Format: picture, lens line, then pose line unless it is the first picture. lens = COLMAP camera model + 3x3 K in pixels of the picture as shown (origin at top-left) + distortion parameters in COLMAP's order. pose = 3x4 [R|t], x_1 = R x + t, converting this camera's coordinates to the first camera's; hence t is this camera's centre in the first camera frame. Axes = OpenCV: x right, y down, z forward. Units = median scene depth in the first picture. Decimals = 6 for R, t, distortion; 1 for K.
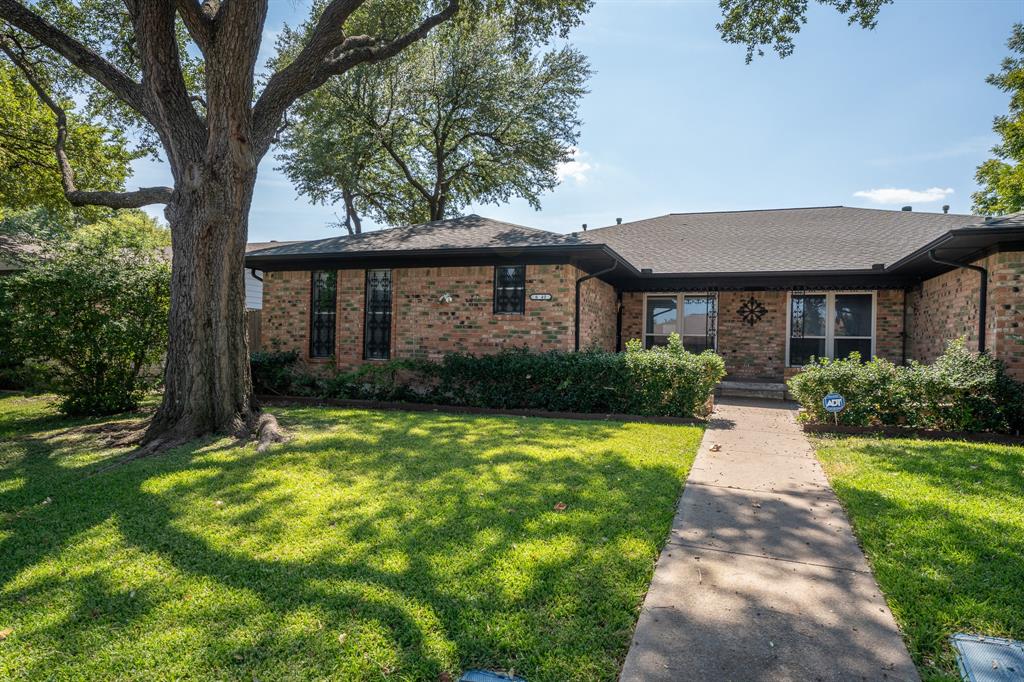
lens RADIAL K [[624.7, 0, 512.0], [0, 624.7, 341.0], [0, 0, 1]] dist [0.001917, 0.000466]
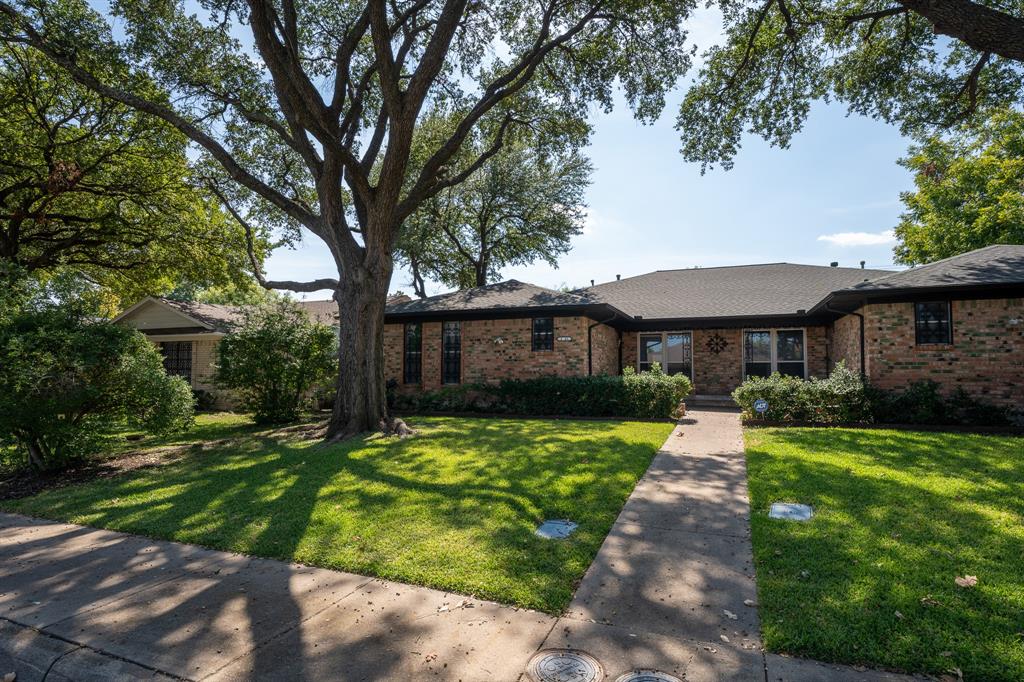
lens RADIAL K [[518.4, 0, 507.1], [0, 518.4, 345.4], [0, 0, 1]] dist [-0.012365, -0.000218]
pose [[0.998464, -0.023192, -0.050313, -0.031760], [0.020899, 0.998740, -0.045624, -0.003288], [0.051308, 0.044502, 0.997691, -0.254043]]
